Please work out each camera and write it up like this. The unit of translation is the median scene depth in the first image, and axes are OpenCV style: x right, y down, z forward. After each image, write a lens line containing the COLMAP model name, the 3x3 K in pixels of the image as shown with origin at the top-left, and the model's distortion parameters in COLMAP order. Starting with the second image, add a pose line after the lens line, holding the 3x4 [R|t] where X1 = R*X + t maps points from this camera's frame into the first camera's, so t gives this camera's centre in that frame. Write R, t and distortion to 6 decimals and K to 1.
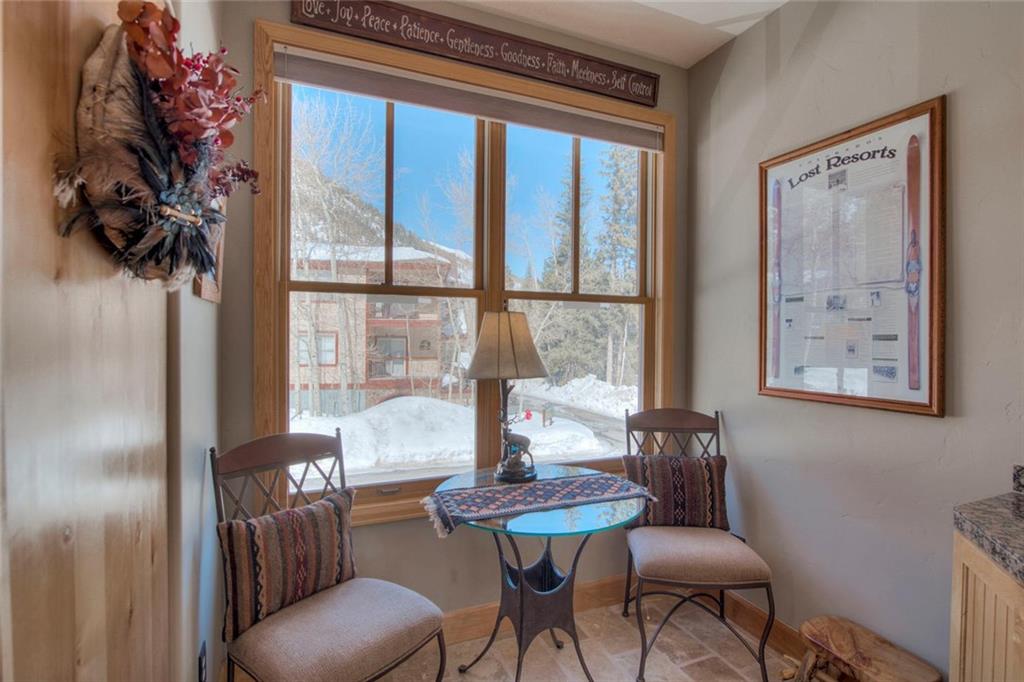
lens RADIAL K [[472.3, 0, 508.2], [0, 472.3, 333.8], [0, 0, 1]] dist [-0.013189, -0.000575]
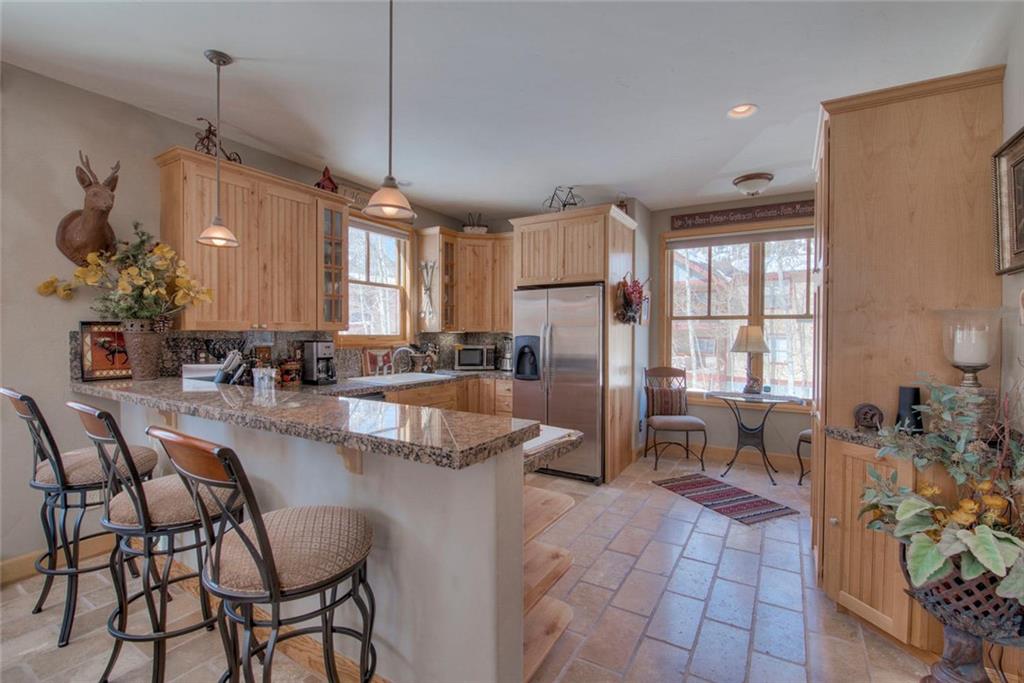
lens RADIAL K [[444.5, 0, 515.8], [0, 444.5, 341.0], [0, 0, 1]] dist [-0.013080, -0.002350]
pose [[0.566971, 0.019458, -0.823508, 1.495010], [-0.007555, 0.999802, 0.018422, -0.005155], [0.823703, -0.004224, 0.567006, -1.619679]]
